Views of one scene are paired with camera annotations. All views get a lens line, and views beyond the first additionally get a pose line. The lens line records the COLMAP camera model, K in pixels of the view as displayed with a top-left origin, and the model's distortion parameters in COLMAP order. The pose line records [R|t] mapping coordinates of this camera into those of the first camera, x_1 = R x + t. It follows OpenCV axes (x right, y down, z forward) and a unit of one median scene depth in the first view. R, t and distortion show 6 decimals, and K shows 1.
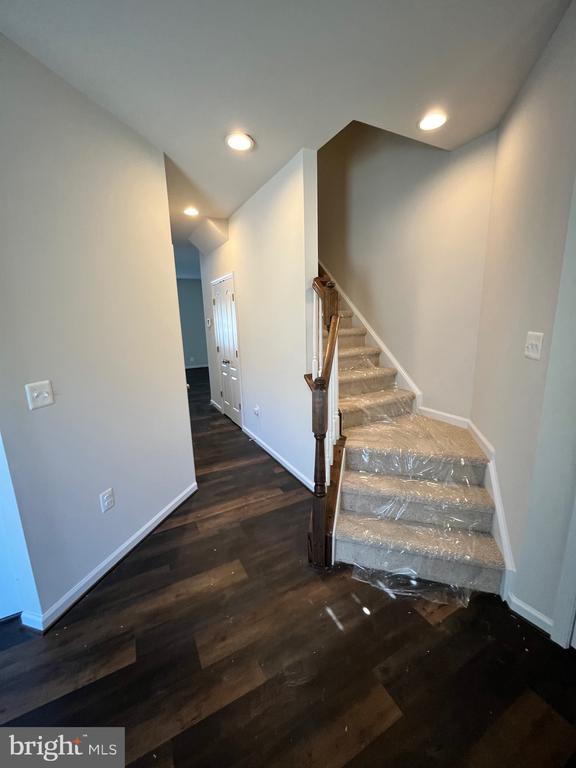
lens RADIAL K [[311.5, 0, 286.2], [0, 311.5, 383.8], [0, 0, 1]] dist [-0.002645, -0.000370]
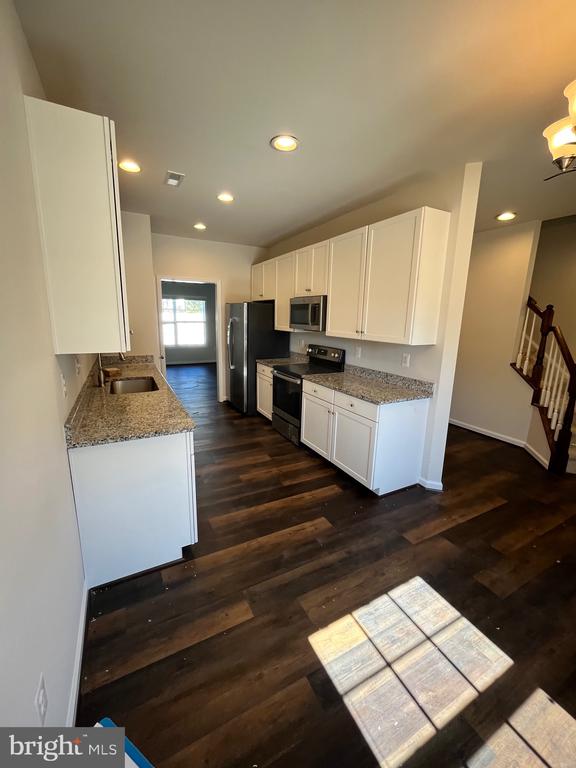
lens RADIAL K [[311.5, 0, 286.2], [0, 311.5, 383.8], [0, 0, 1]] dist [-0.002645, -0.000370]
pose [[0.998602, 0.051711, 0.010990, -1.774445], [-0.051763, 0.998649, 0.004461, 0.198524], [-0.010745, -0.005024, 0.999930, -0.858731]]
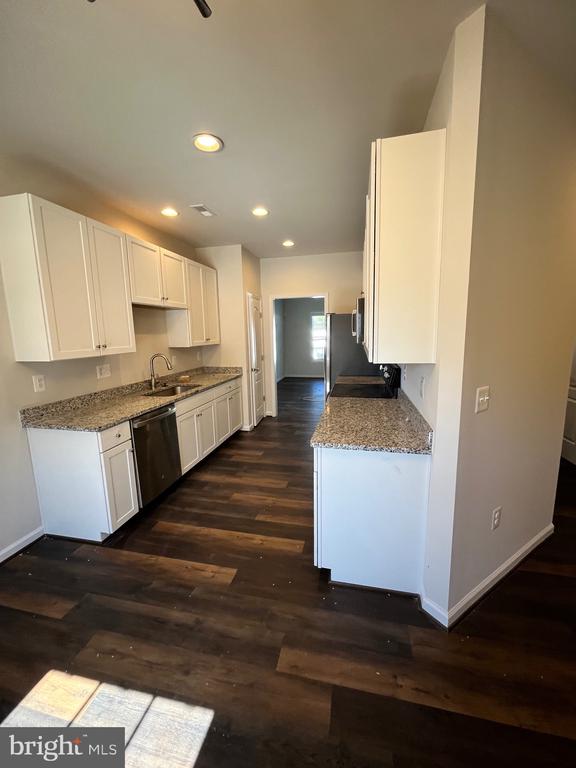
lens RADIAL K [[311.5, 0, 286.2], [0, 311.5, 383.8], [0, 0, 1]] dist [-0.002645, -0.000370]
pose [[0.754942, 0.121243, -0.644487, -0.619219], [-0.135613, 0.990381, 0.027459, 0.043466], [0.641617, 0.066670, 0.764122, -0.175591]]
